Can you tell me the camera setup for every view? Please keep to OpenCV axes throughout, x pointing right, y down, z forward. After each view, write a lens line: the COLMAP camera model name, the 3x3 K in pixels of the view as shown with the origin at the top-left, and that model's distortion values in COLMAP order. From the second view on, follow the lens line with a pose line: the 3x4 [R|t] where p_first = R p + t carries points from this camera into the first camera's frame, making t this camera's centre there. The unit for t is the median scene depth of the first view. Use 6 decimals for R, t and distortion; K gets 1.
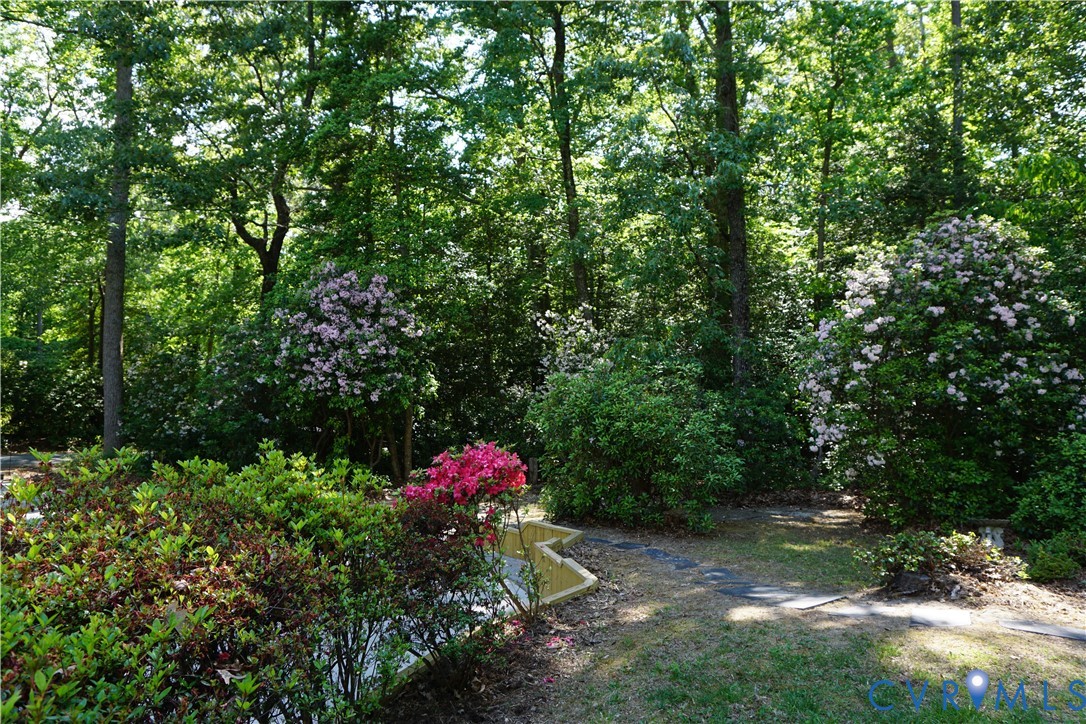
lens RADIAL K [[747.5, 0, 543.4], [0, 747.5, 363.2], [0, 0, 1]] dist [-0.001870, -0.000452]
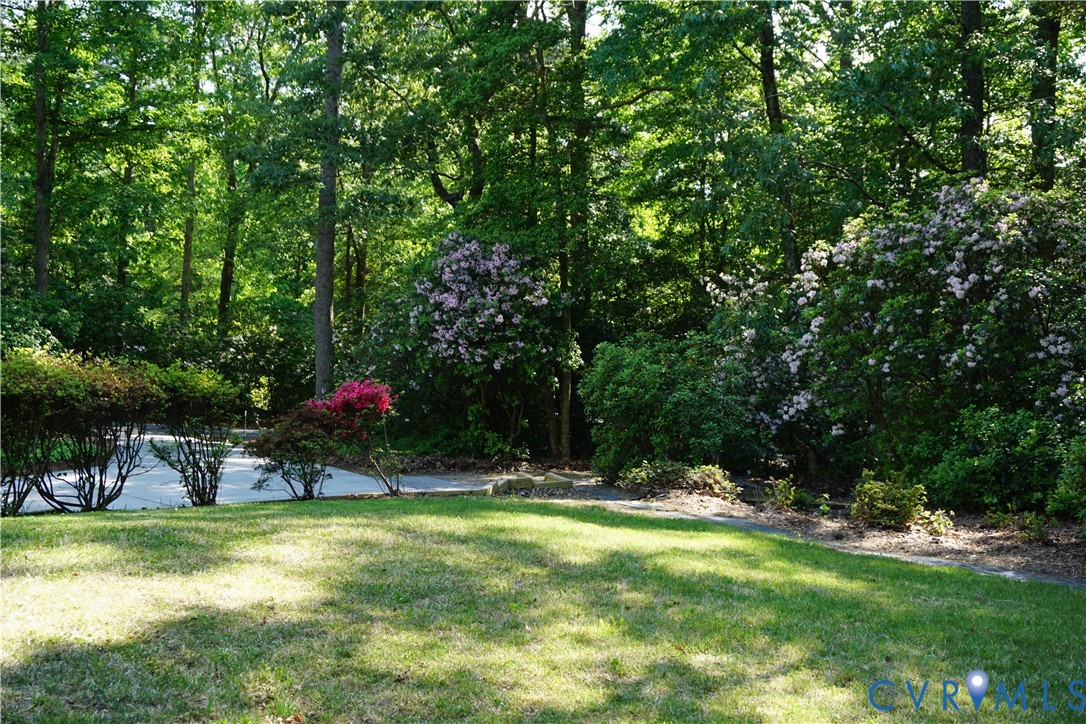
lens RADIAL K [[1225.3, 0, 542.8], [0, 1225.3, 360.0], [0, 0, 1]] dist [-0.003405, 0.000000]
pose [[0.900795, 0.018842, -0.433835, 0.555332], [-0.010568, 0.999714, 0.021475, 0.002104], [0.434115, -0.014759, 0.900736, -0.466911]]
